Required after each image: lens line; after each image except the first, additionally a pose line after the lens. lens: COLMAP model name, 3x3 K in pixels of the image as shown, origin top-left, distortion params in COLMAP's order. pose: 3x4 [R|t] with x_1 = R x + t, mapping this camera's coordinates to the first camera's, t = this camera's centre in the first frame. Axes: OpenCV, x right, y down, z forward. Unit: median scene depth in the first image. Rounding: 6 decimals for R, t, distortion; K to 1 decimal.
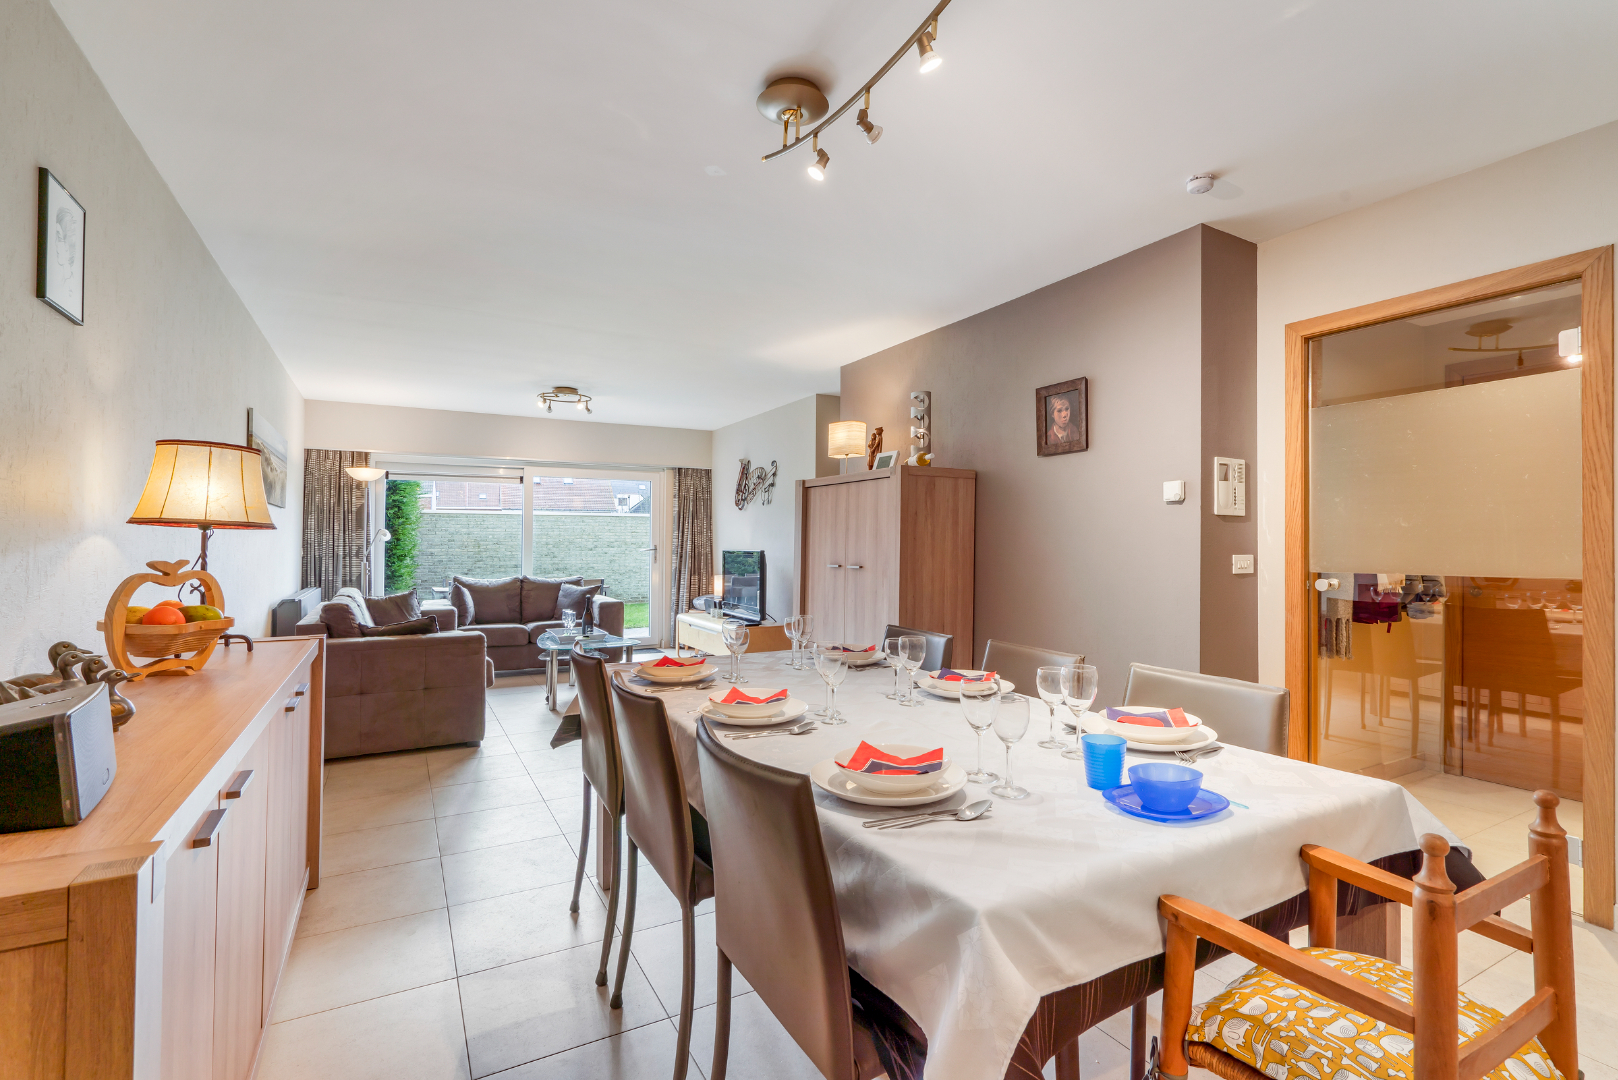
lens RADIAL K [[757.2, 0, 809.0], [0, 757.2, 540.0], [0, 0, 1]] dist [-0.050369, 0.000477]
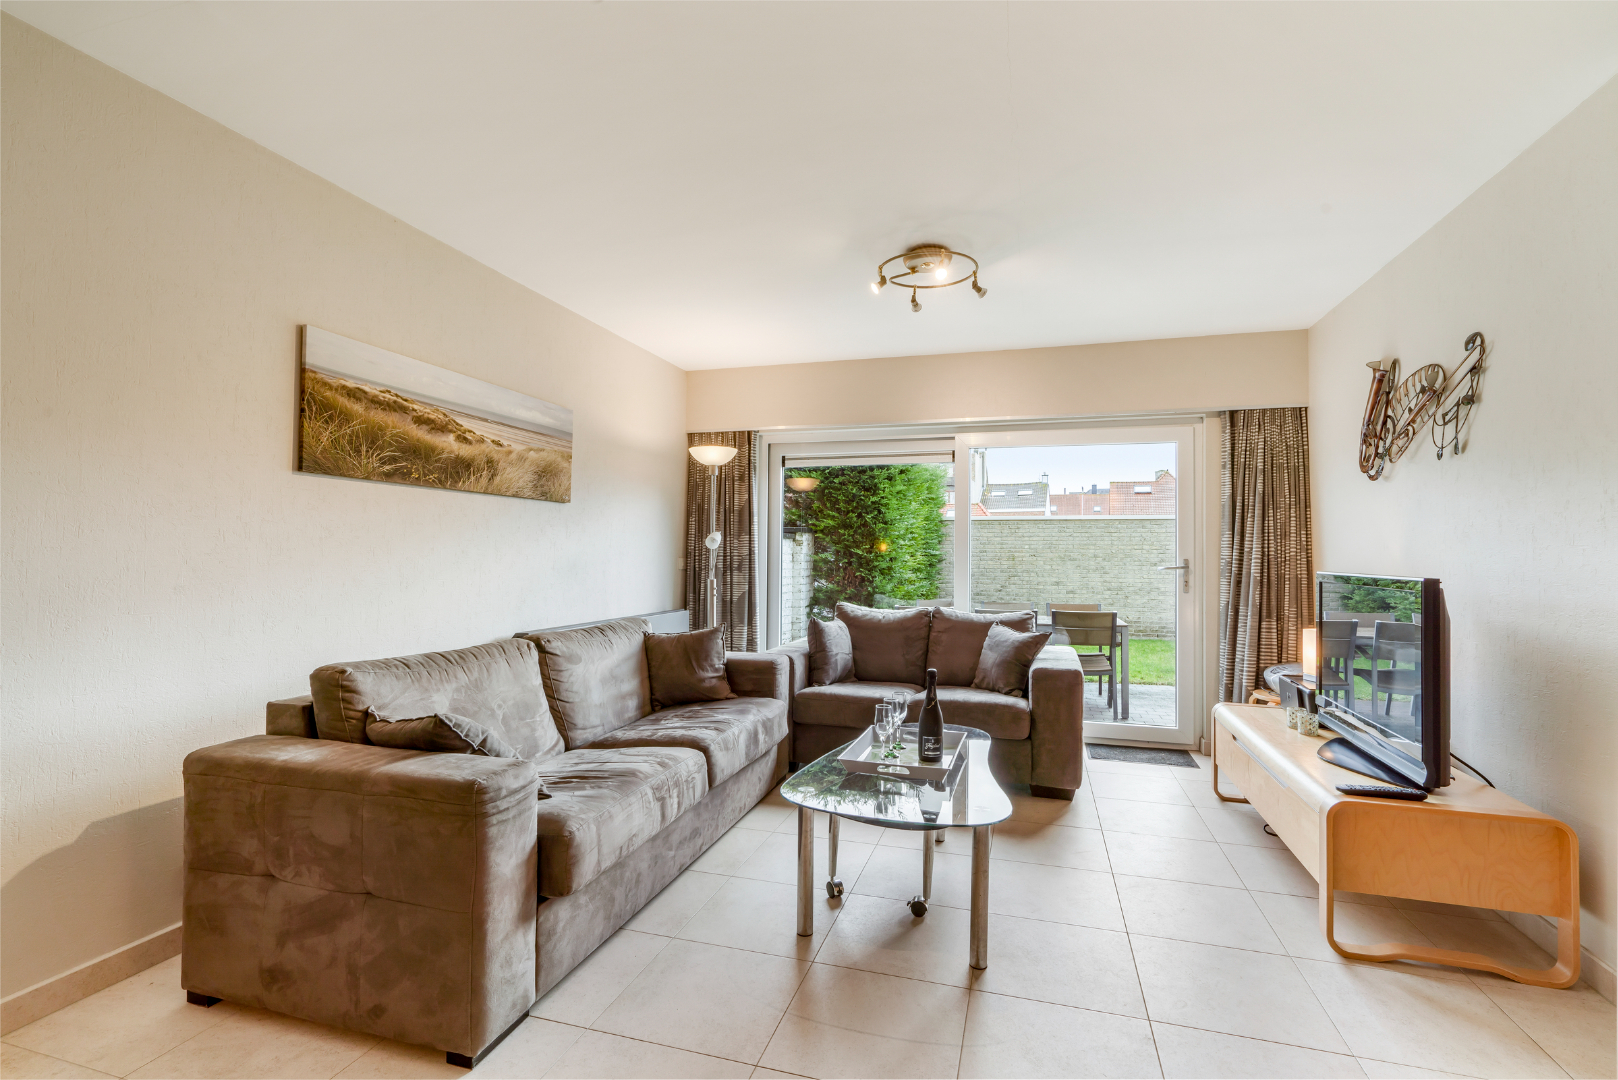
lens RADIAL K [[736.5, 0, 824.1], [0, 736.5, 522.5], [0, 0, 1]] dist [0.026302, -0.000116]
pose [[0.704418, -0.026021, -0.709309, -0.011531], [-0.003457, 0.999190, -0.040088, 0.003189], [0.709777, 0.030691, 0.703757, 0.532464]]
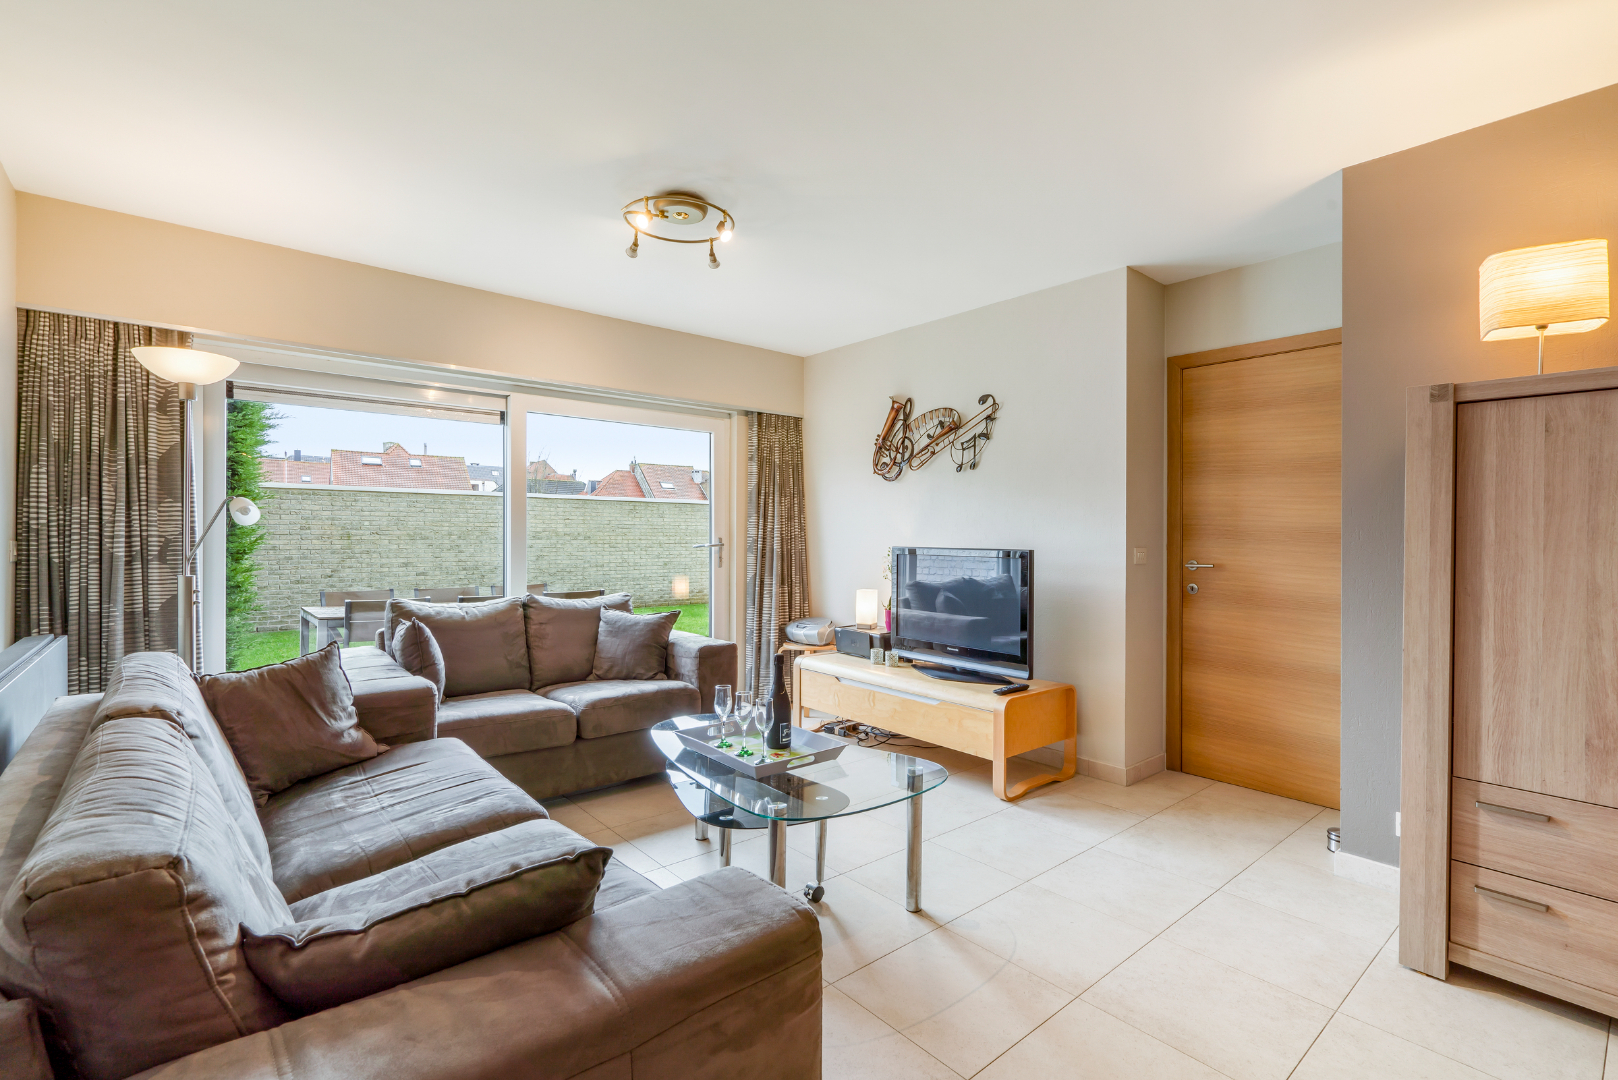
lens RADIAL K [[732.8, 0, 768.2], [0, 732.8, 544.9], [0, 0, 1]] dist [-0.002473, 0.000559]
pose [[0.986017, 0.005095, 0.166564, -0.312078], [-0.008222, 0.999803, 0.018090, 0.001672], [-0.166439, -0.019206, 0.985865, 0.489035]]
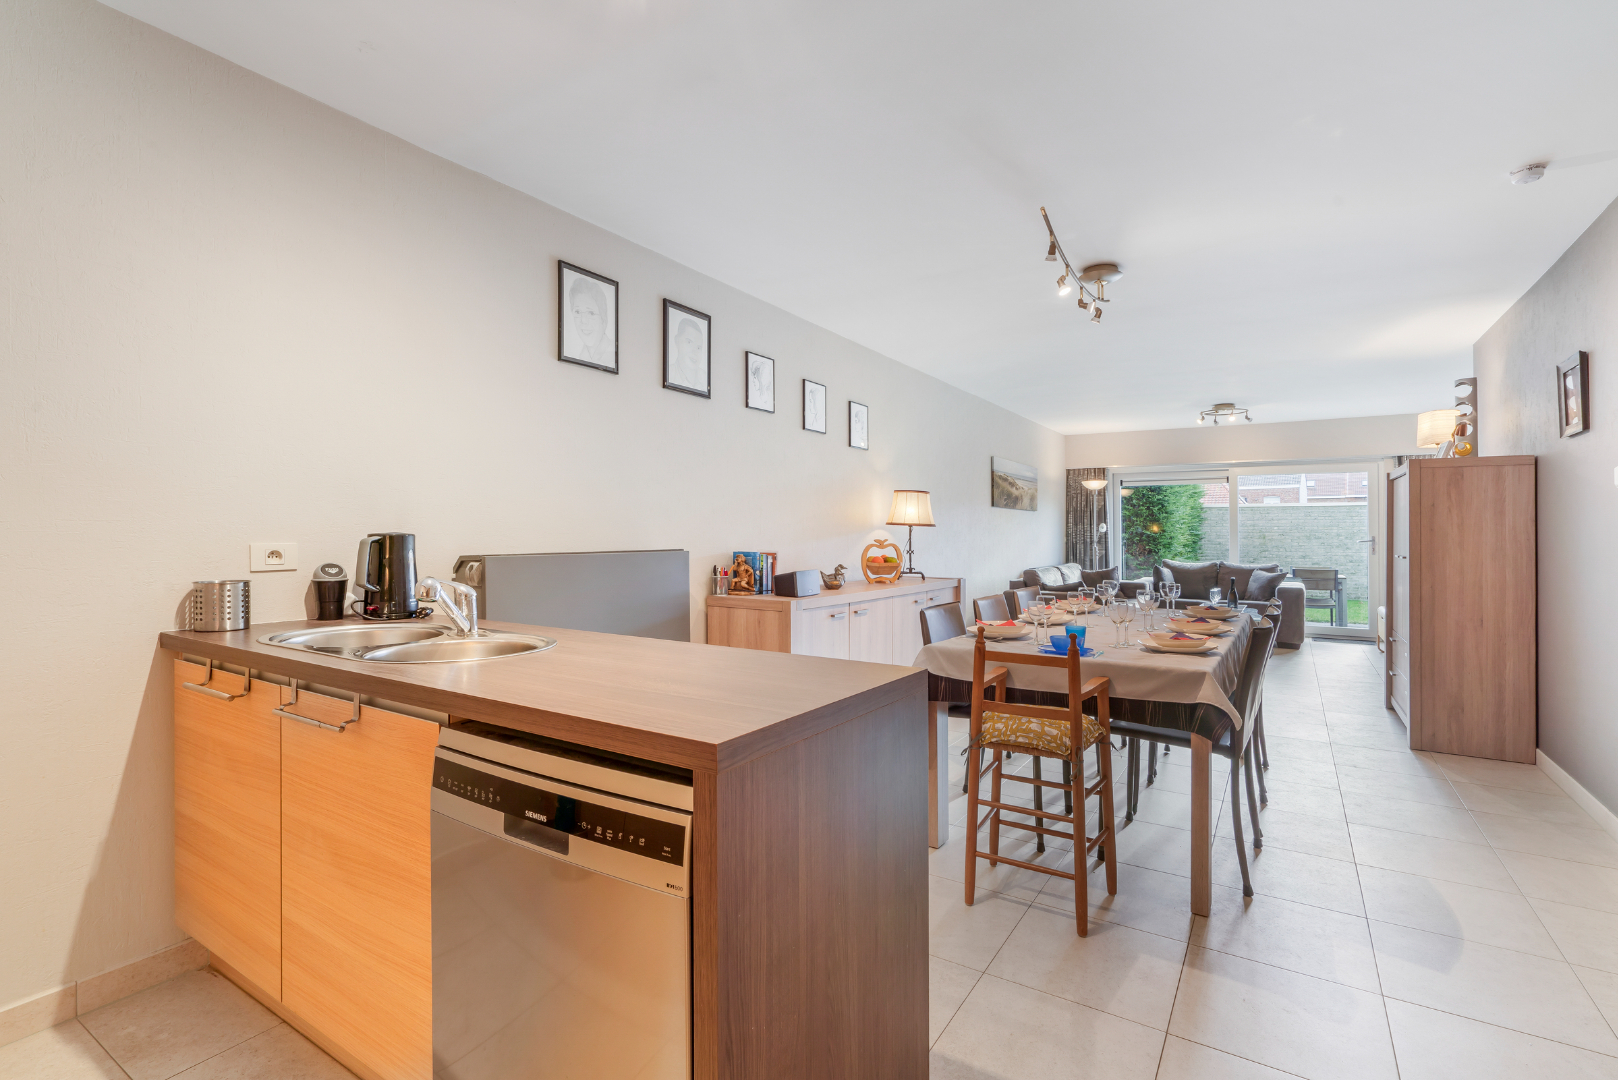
lens RADIAL K [[726.2, 0, 831.0], [0, 726.2, 516.6], [0, 0, 1]] dist [0.002148, 0.000253]
pose [[0.482267, -0.018927, -0.875820, 0.359194], [0.000985, 0.999778, -0.021063, 0.000394], [0.876024, 0.009296, 0.482178, -0.116319]]
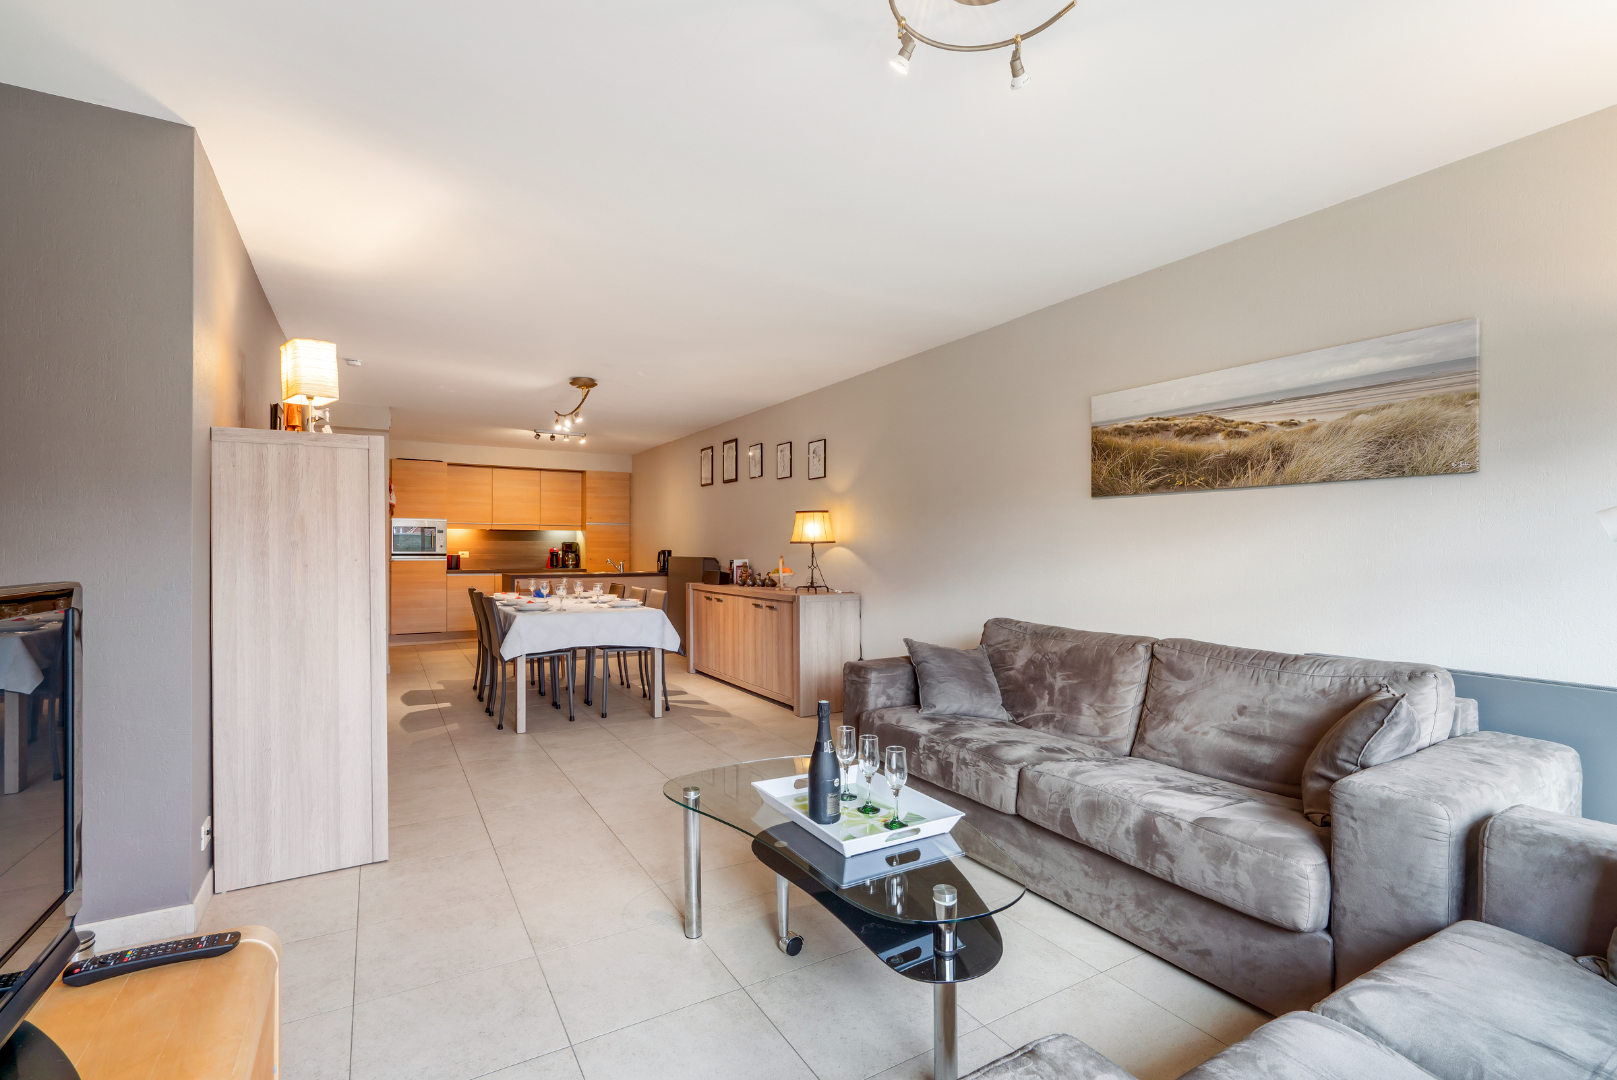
lens RADIAL K [[750.4, 0, 835.2], [0, 750.4, 536.3], [0, 0, 1]] dist [-0.011082, 0.000344]
pose [[-0.999003, -0.001539, -0.044606, -0.245875], [-0.000618, 0.999787, -0.020652, 0.003899], [0.044628, -0.020604, -0.998791, 1.153112]]
